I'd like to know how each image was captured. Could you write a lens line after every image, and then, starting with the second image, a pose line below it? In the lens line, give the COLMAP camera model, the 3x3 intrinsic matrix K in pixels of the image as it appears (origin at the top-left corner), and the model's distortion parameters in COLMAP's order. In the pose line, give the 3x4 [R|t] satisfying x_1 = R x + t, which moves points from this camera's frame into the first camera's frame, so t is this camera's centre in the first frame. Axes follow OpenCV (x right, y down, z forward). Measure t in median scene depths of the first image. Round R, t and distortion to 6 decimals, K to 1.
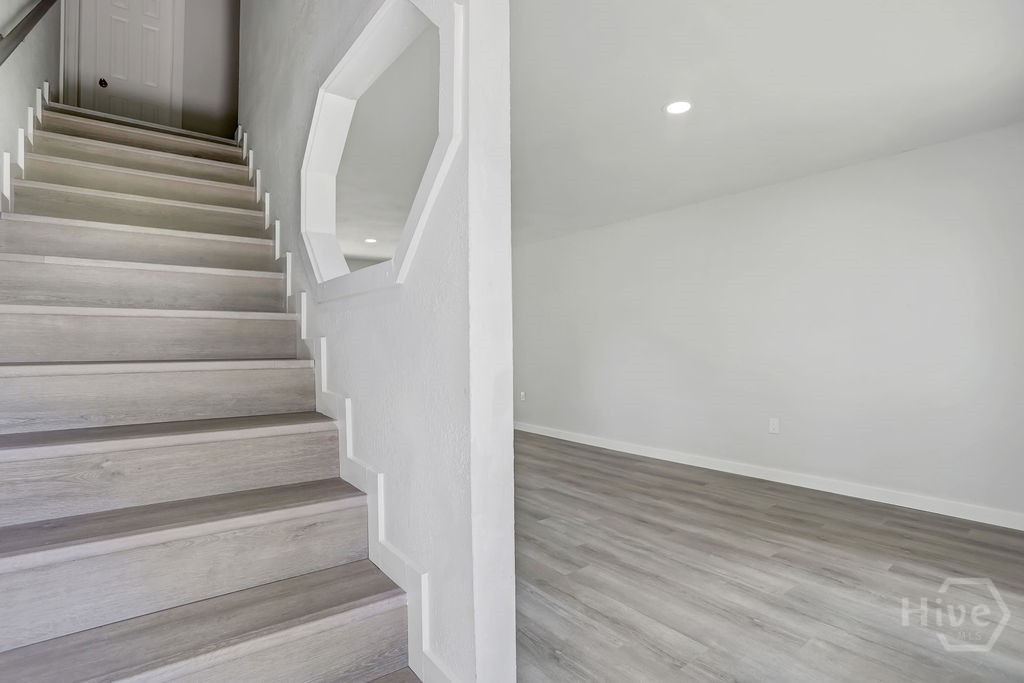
lens RADIAL K [[505.6, 0, 514.0], [0, 505.6, 343.8], [0, 0, 1]] dist [-0.052695, 0.007328]
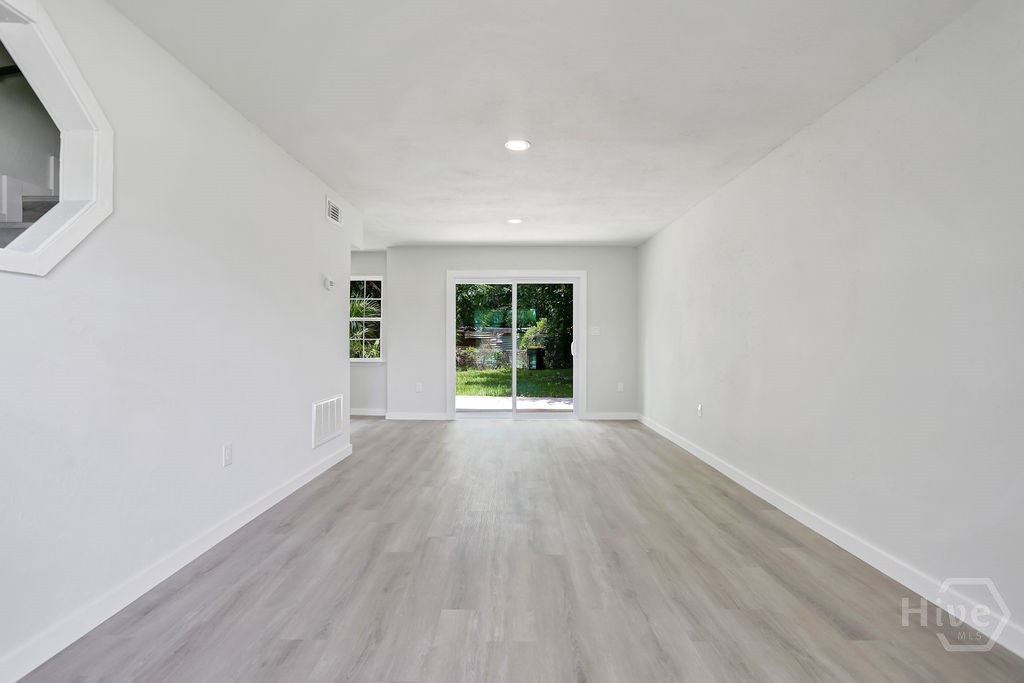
lens RADIAL K [[505.6, 0, 506.2], [0, 505.6, 336.5], [0, 0, 1]] dist [-0.052695, 0.007328]
pose [[0.787473, 0.005334, -0.616326, 0.493475], [-0.008987, 0.999956, -0.002829, 0.006699], [0.616284, 0.007766, 0.787486, 0.542558]]
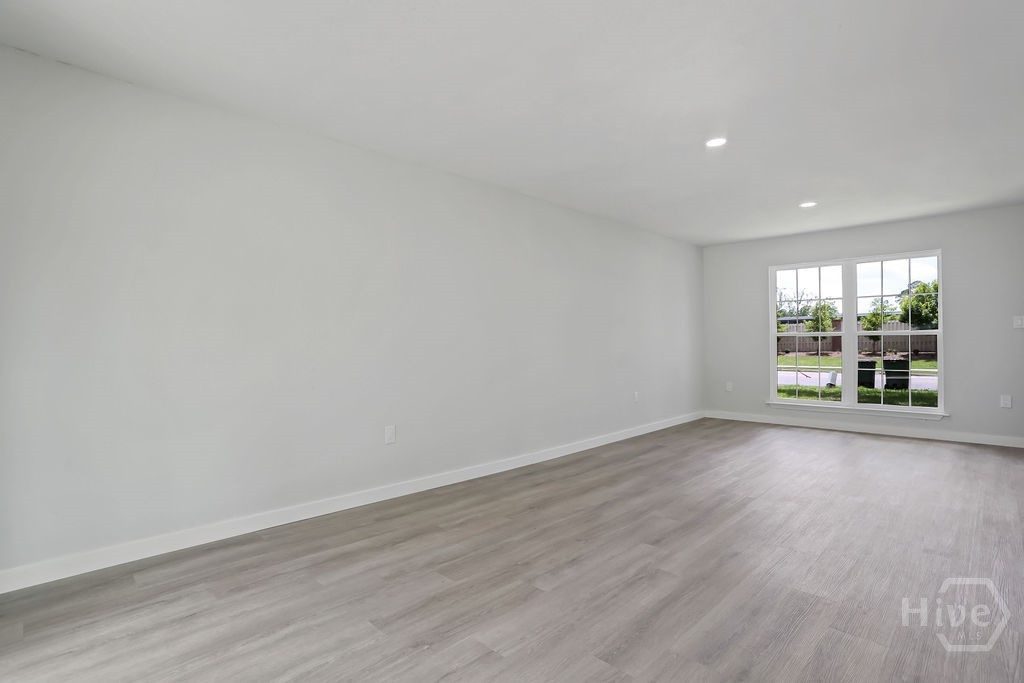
lens RADIAL K [[505.6, 0, 514.3], [0, 505.6, 340.1], [0, 0, 1]] dist [-0.052695, 0.007328]
pose [[-0.130783, 0.015162, 0.991295, -1.089757], [0.007367, 0.999870, -0.014322, 0.025161], [-0.991384, 0.005430, -0.130877, 1.925251]]
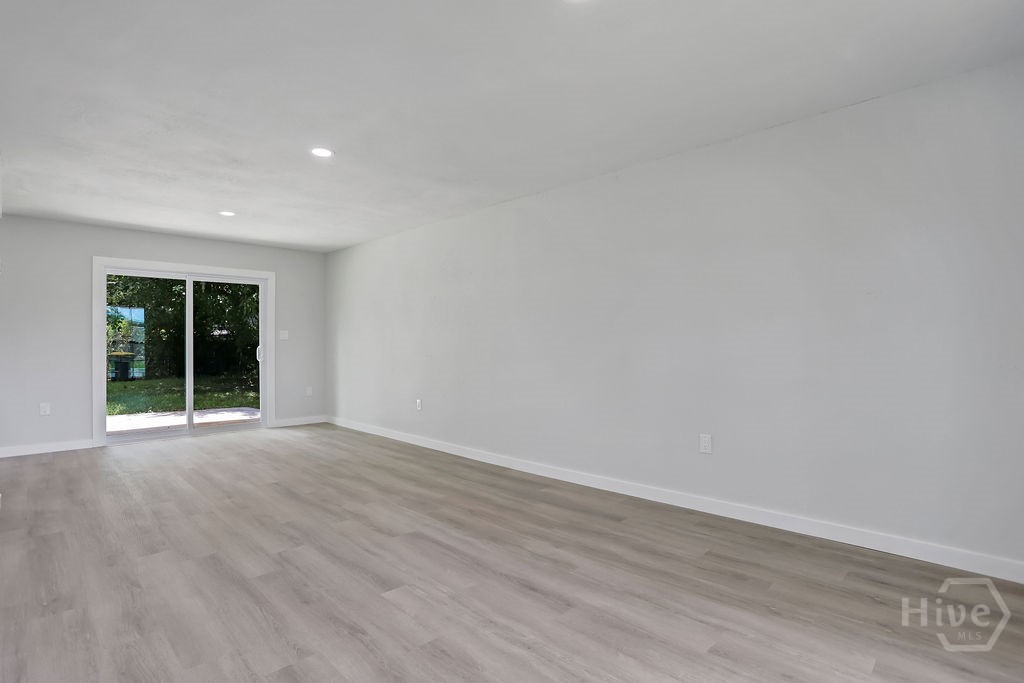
lens RADIAL K [[505.6, 0, 514.2], [0, 505.6, 342.1], [0, 0, 1]] dist [-0.052695, 0.007328]
pose [[0.991720, 0.008098, 0.128165, 0.135574], [-0.007257, 0.999949, -0.007030, 0.009154], [-0.128215, 0.006041, 0.991728, 0.291152]]
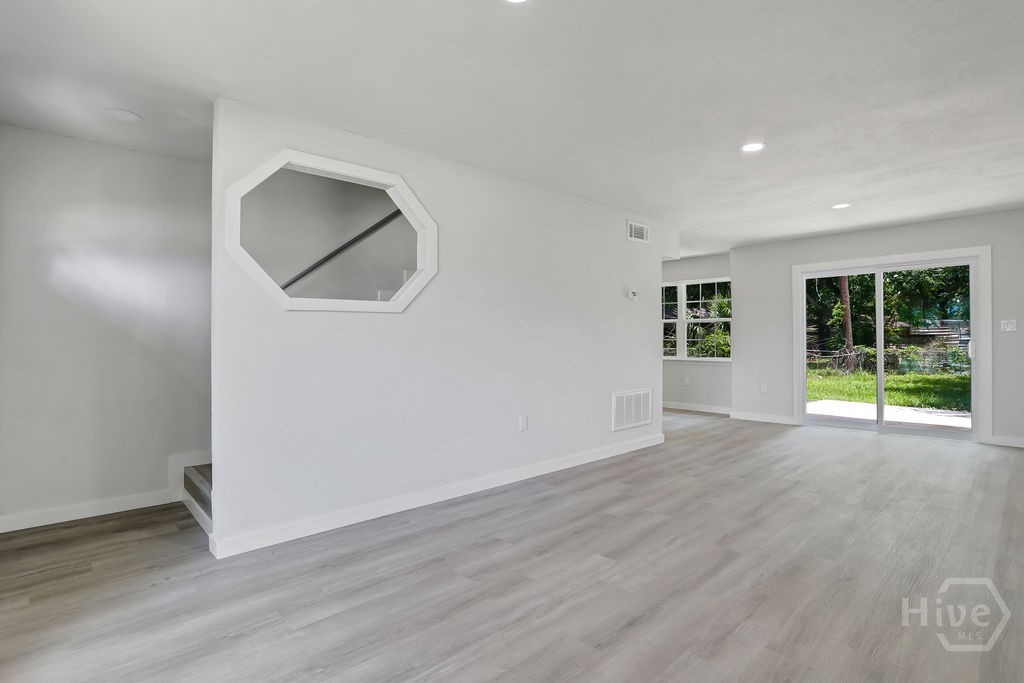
lens RADIAL K [[505.6, 0, 506.7], [0, 505.6, 337.7], [0, 0, 1]] dist [-0.052695, 0.007328]
pose [[0.087388, 0.005052, -0.996162, 0.843996], [0.006725, 0.999961, 0.005661, -0.008390], [0.996152, -0.007194, 0.087350, 0.775560]]
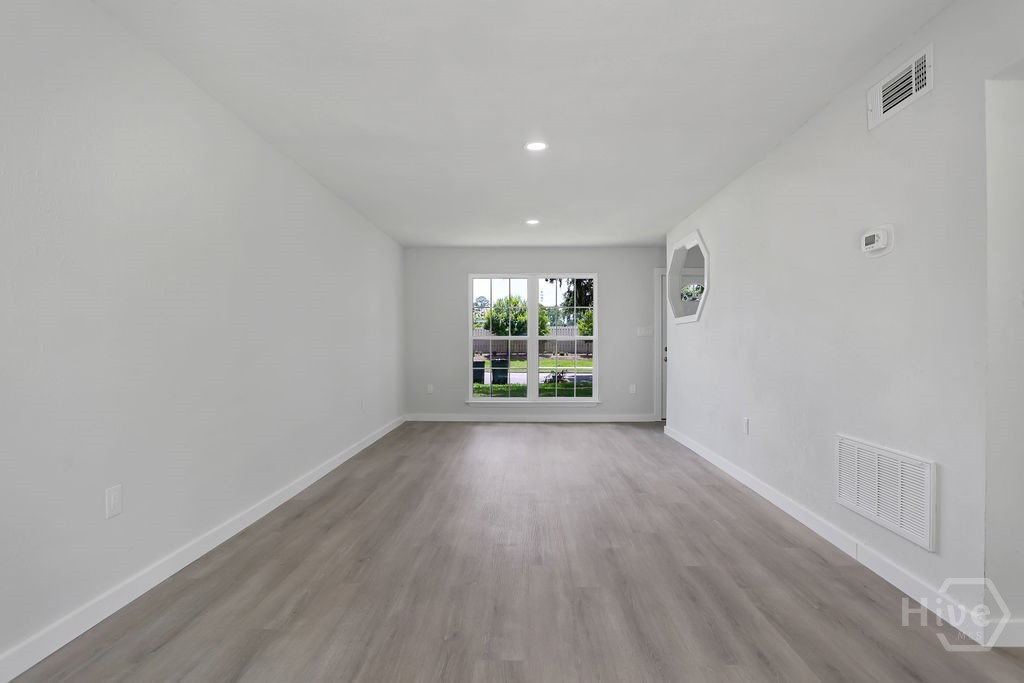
lens RADIAL K [[505.6, 0, 512.4], [0, 505.6, 342.5], [0, 0, 1]] dist [-0.052695, 0.007328]
pose [[-0.778915, 0.010026, 0.627050, -0.743414], [0.005506, 0.999943, -0.009150, 0.023009], [-0.627106, -0.003675, -0.778925, 2.215618]]
